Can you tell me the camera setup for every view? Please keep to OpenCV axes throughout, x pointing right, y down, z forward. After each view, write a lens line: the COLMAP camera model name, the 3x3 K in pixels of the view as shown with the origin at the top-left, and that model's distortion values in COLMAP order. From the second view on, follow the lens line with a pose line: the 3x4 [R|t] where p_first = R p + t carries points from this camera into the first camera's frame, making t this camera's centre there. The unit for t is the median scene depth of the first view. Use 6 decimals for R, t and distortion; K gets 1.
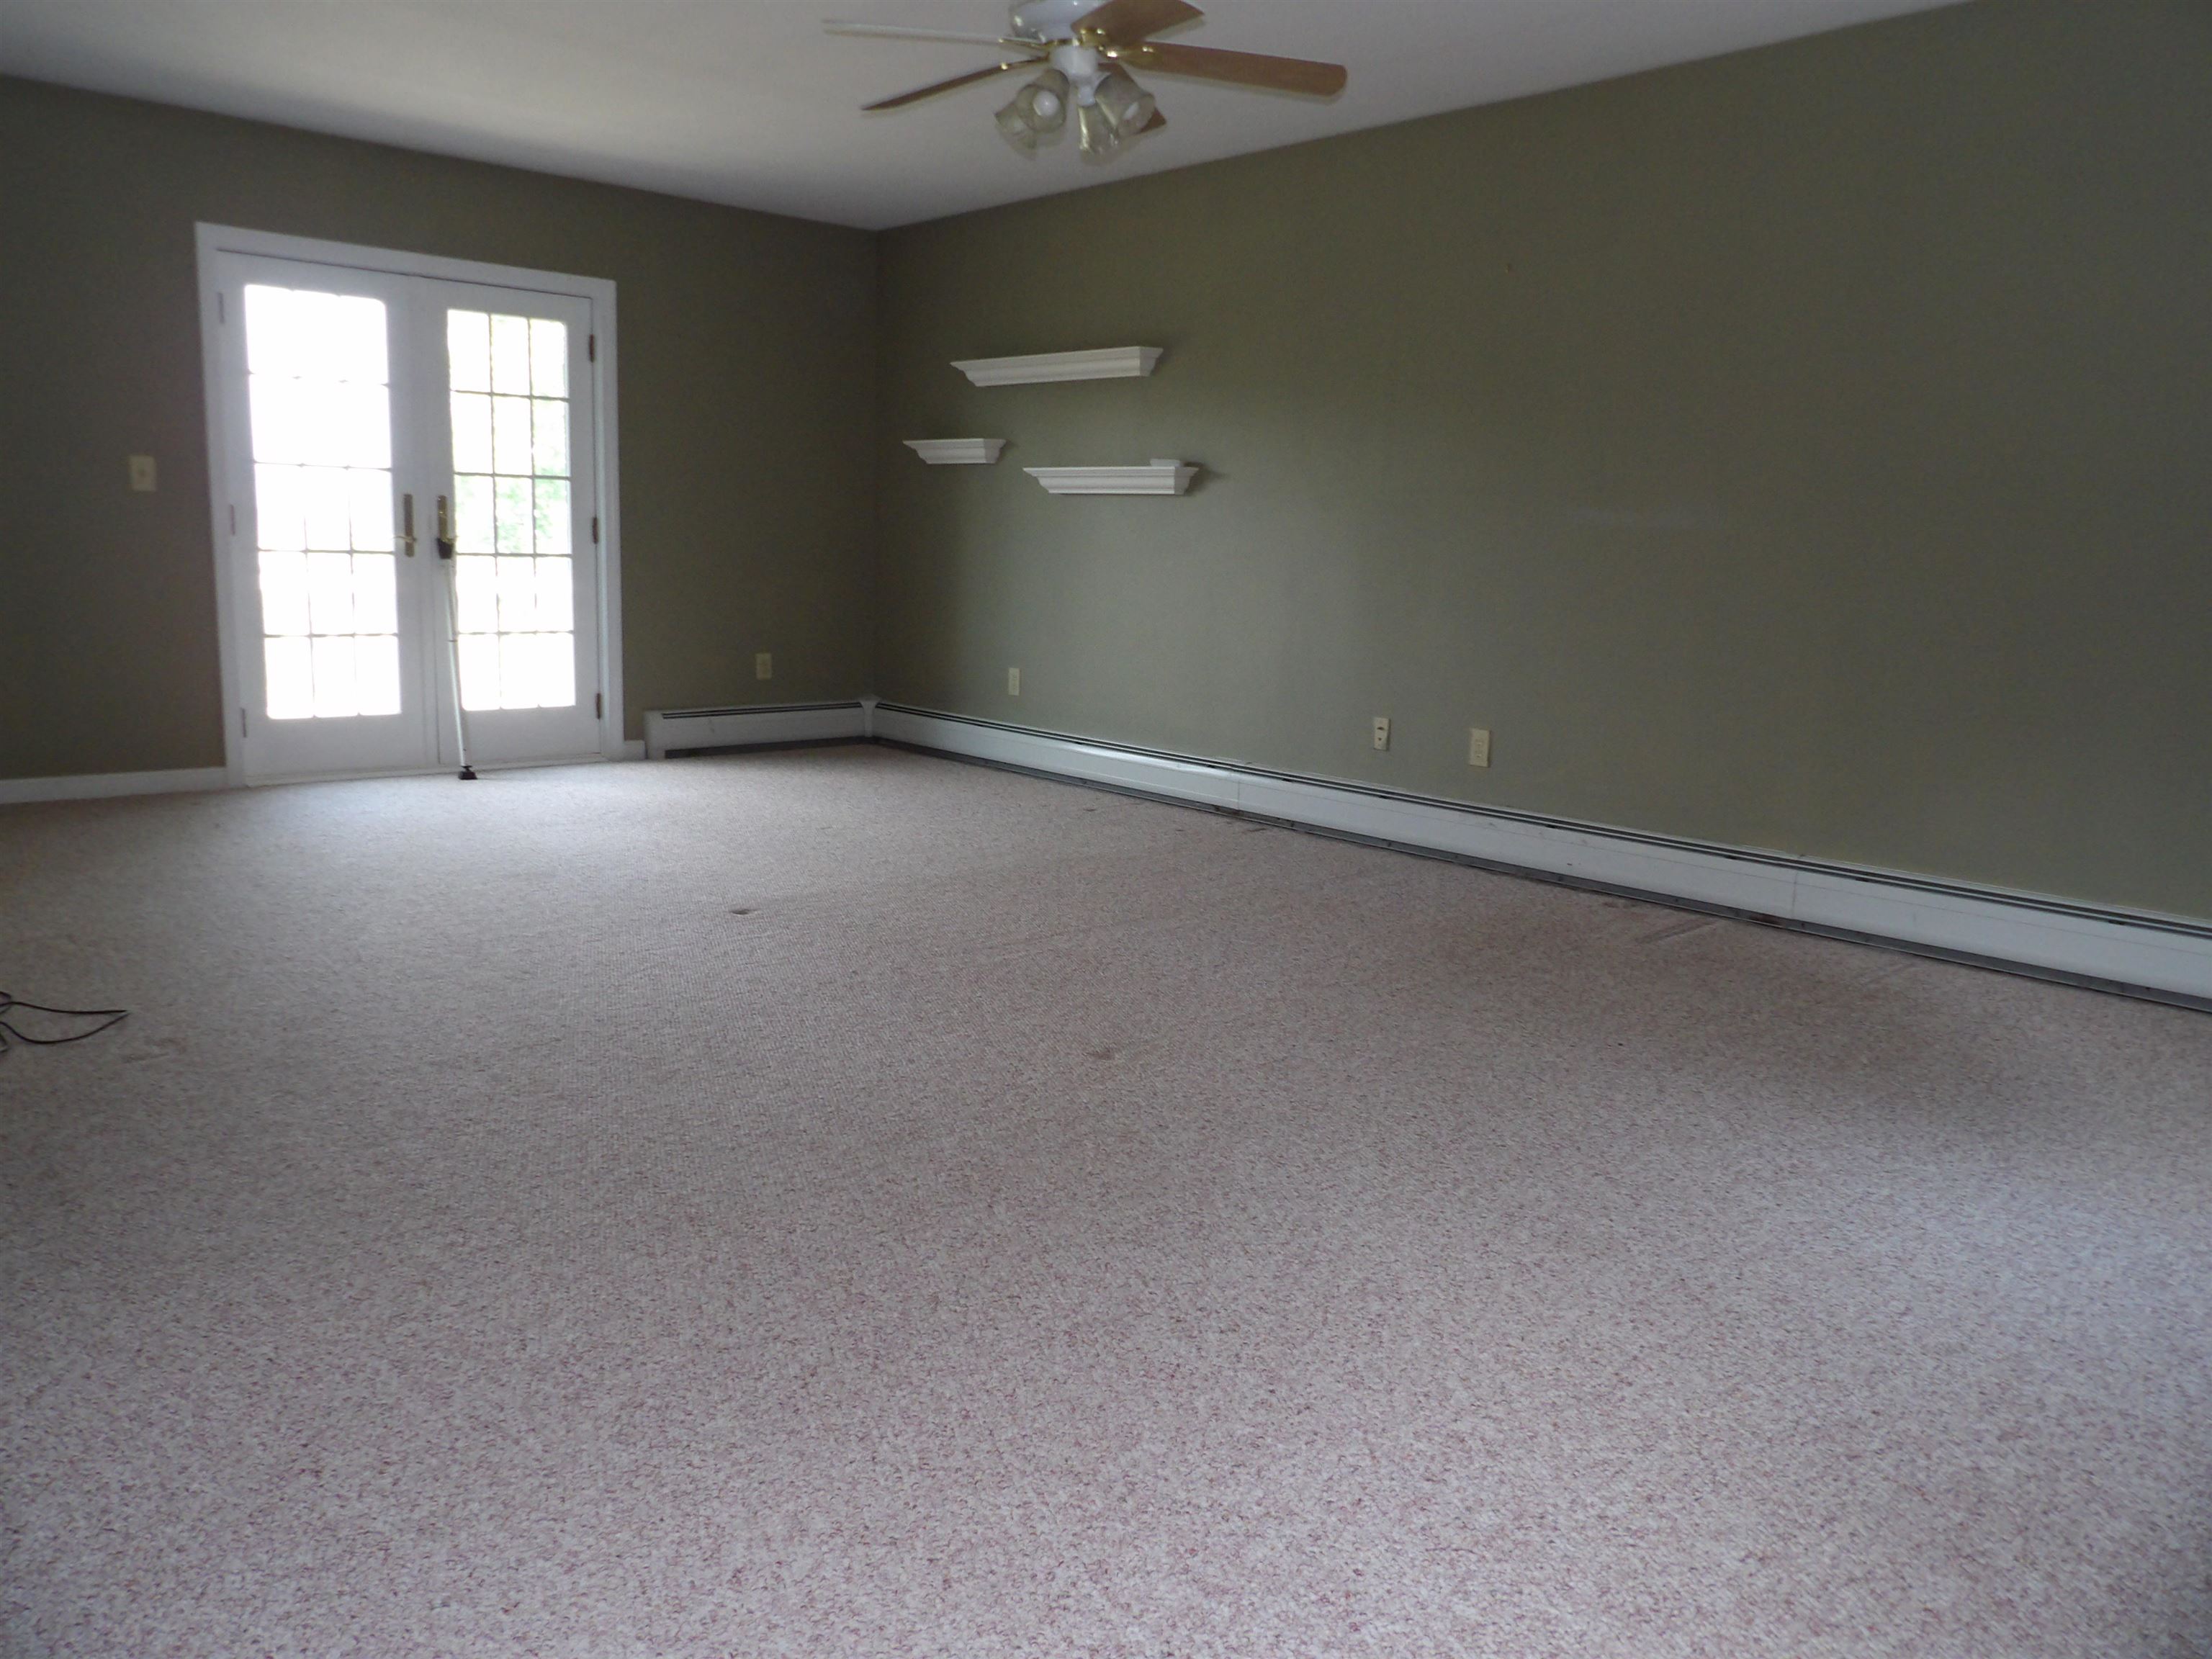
lens RADIAL K [[1578.9, 0, 1115.1], [0, 1578.9, 813.9], [0, 0, 1]] dist [-0.038976, 0.056397]
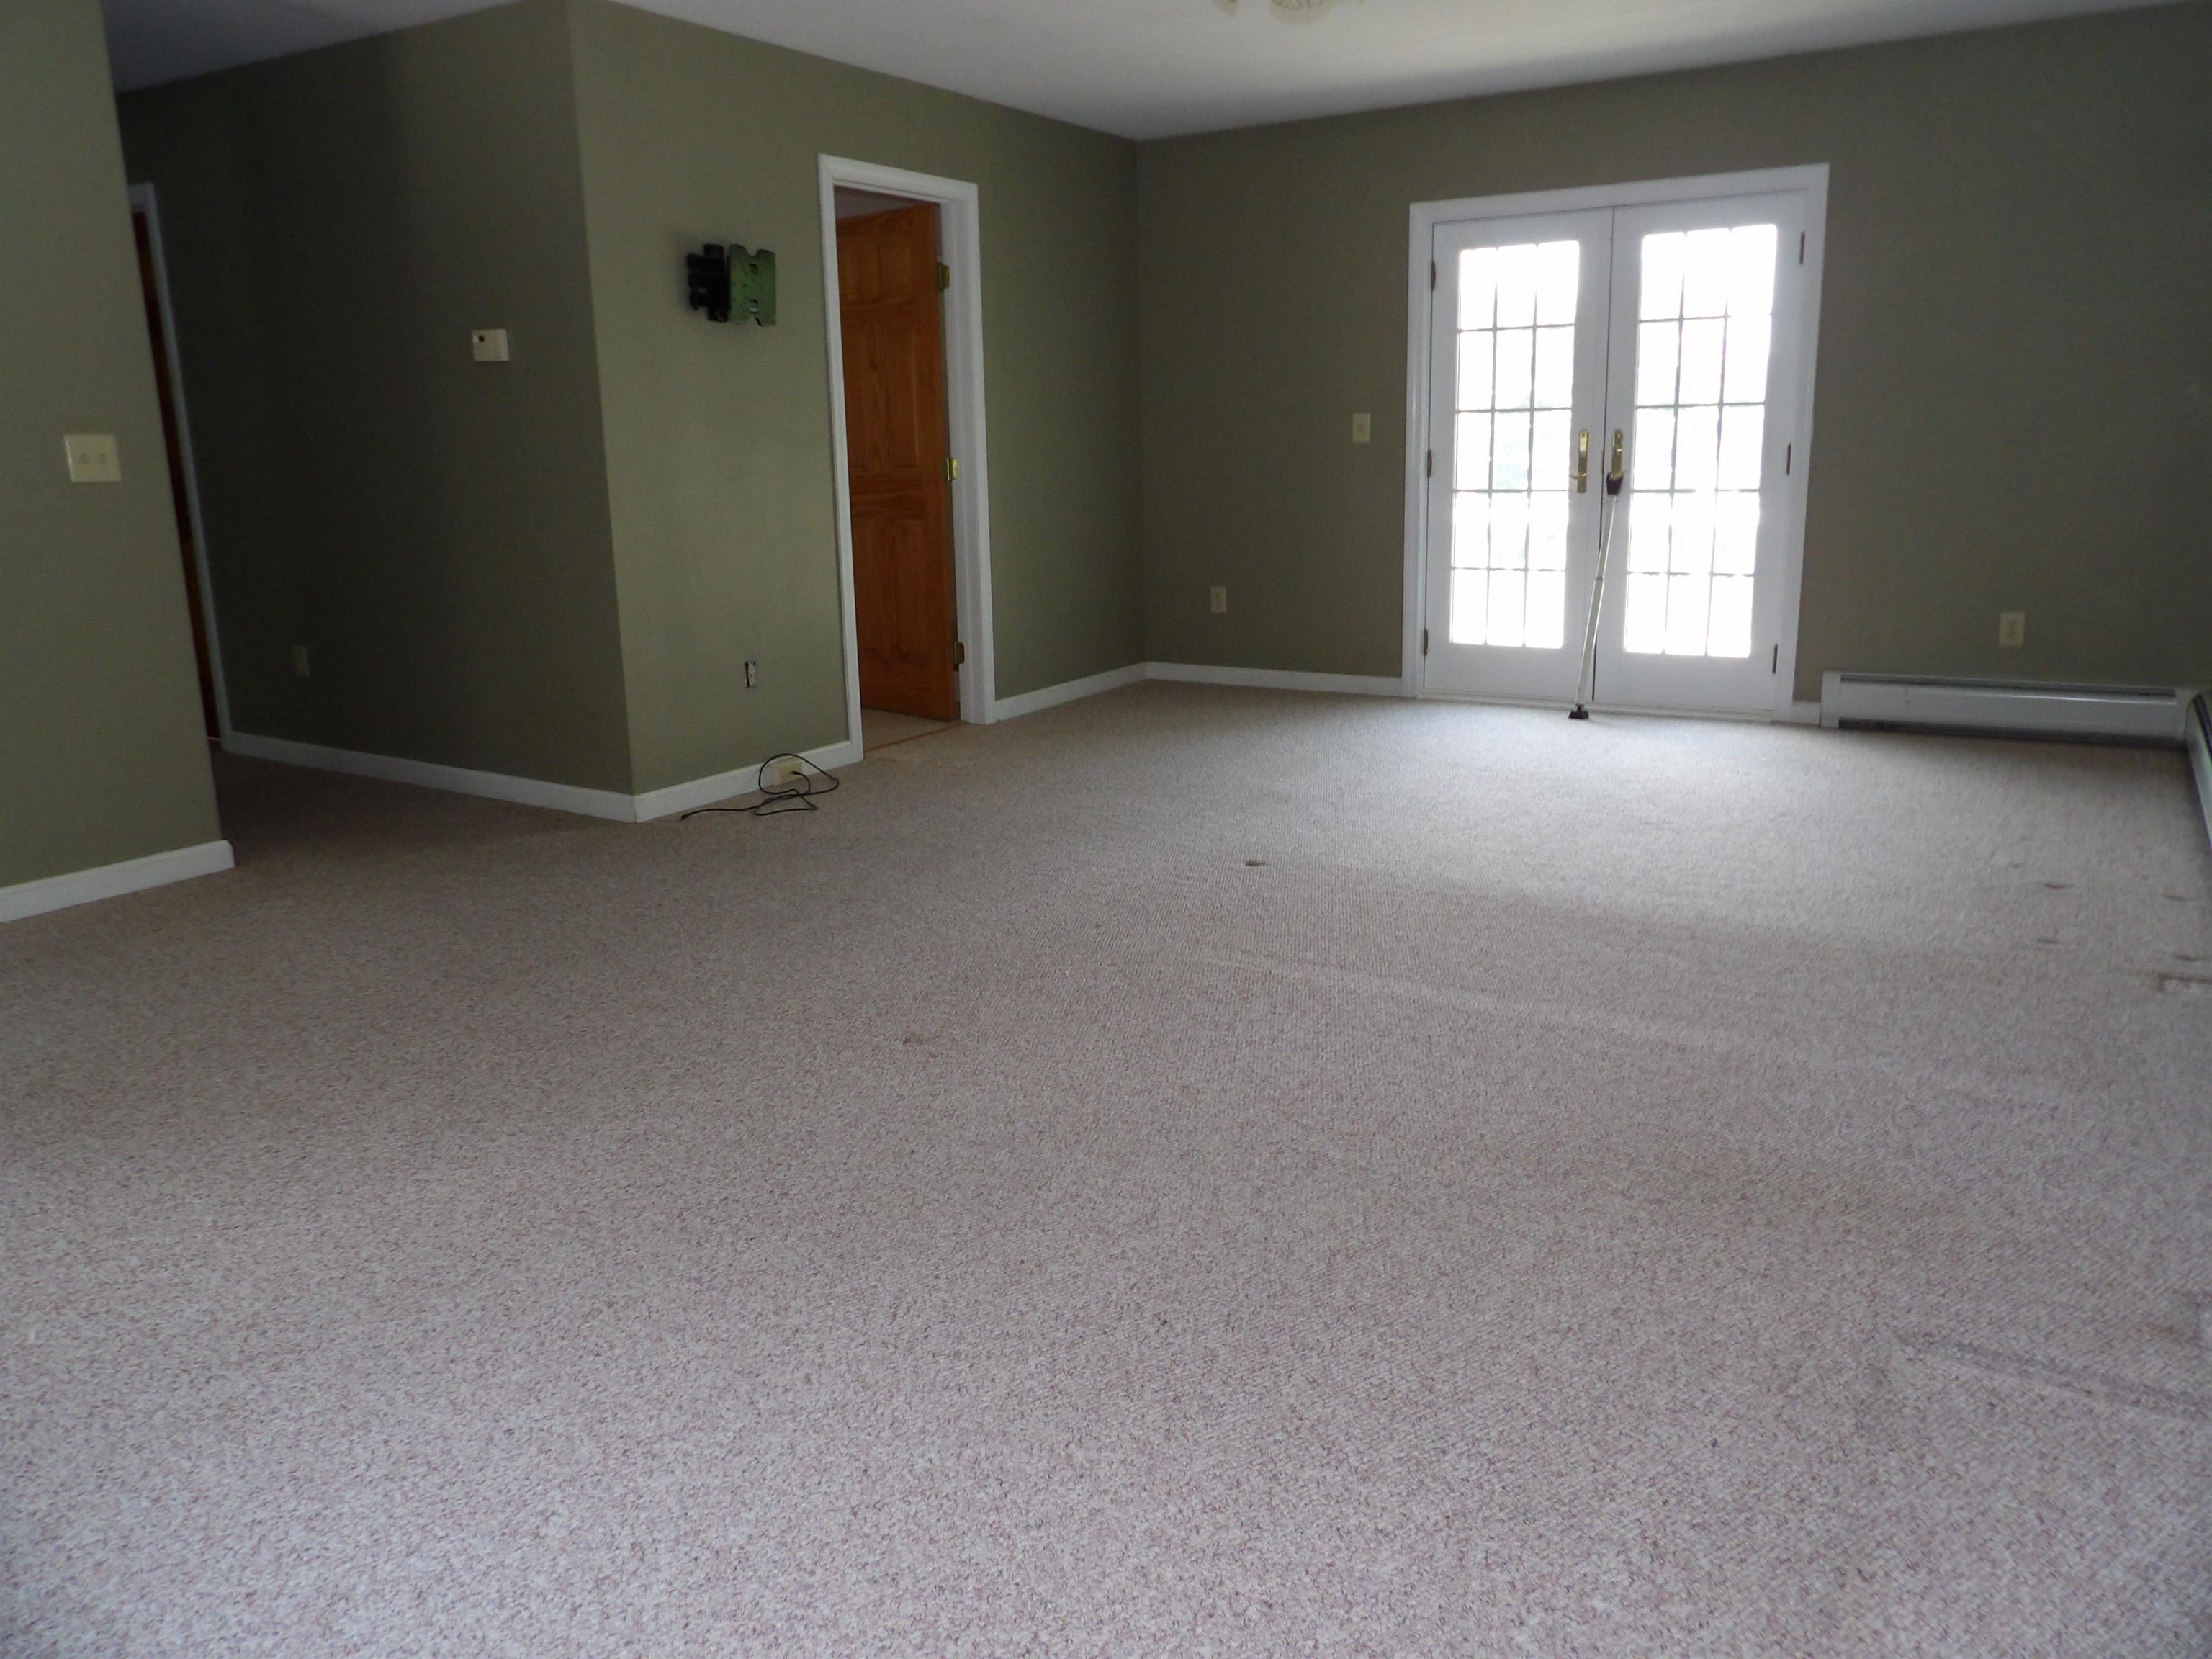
lens RADIAL K [[1578.9, 0, 1111.4], [0, 1578.9, 825.9], [0, 0, 1]] dist [-0.038976, 0.056397]
pose [[0.293852, 0.182625, -0.938242, 0.445581], [-0.133575, 0.979792, 0.148878, -0.063917], [0.946472, 0.081578, 0.312308, 0.409526]]
